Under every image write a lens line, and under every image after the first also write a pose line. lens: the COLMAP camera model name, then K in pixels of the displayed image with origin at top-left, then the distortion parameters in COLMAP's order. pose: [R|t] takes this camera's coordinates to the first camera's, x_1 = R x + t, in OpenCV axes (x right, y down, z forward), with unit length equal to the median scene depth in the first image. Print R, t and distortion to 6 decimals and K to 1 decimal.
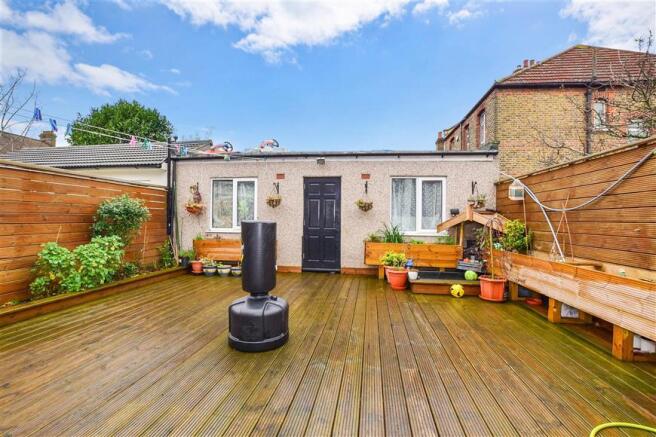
lens RADIAL K [[291.1, 0, 328.0], [0, 291.1, 218.5], [0, 0, 1]] dist [-0.036816, 0.007389]
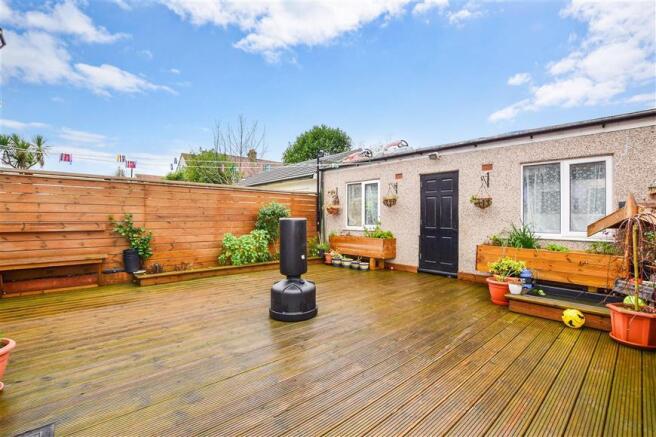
lens RADIAL K [[291.1, 0, 328.0], [0, 291.1, 218.5], [0, 0, 1]] dist [-0.036816, 0.007389]
pose [[0.769110, -0.003262, -0.639108, 0.308153], [0.002780, 0.999995, -0.001758, 0.004490], [0.639110, -0.000425, 0.769115, 0.061357]]
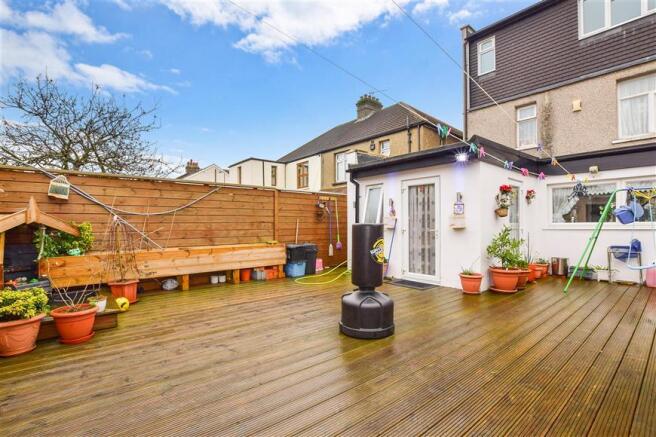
lens RADIAL K [[291.1, 0, 328.0], [0, 291.1, 218.5], [0, 0, 1]] dist [-0.036816, 0.007389]
pose [[-0.729360, 0.004491, 0.684116, -0.418766], [-0.006397, 0.999890, -0.013384, 0.001917], [-0.684100, -0.014138, -0.729251, 0.846408]]
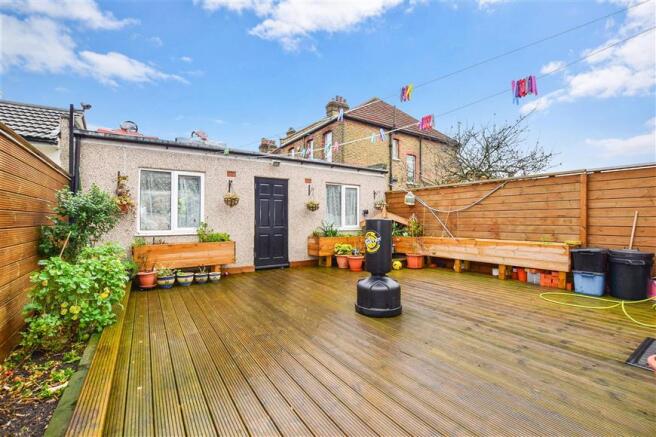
lens RADIAL K [[291.1, 0, 328.0], [0, 291.1, 218.5], [0, 0, 1]] dist [-0.036816, 0.007389]
pose [[0.752980, -0.009101, 0.657980, -0.575726], [0.007581, 0.999958, 0.005155, -0.000850], [-0.657999, 0.001107, 0.753018, 0.076687]]
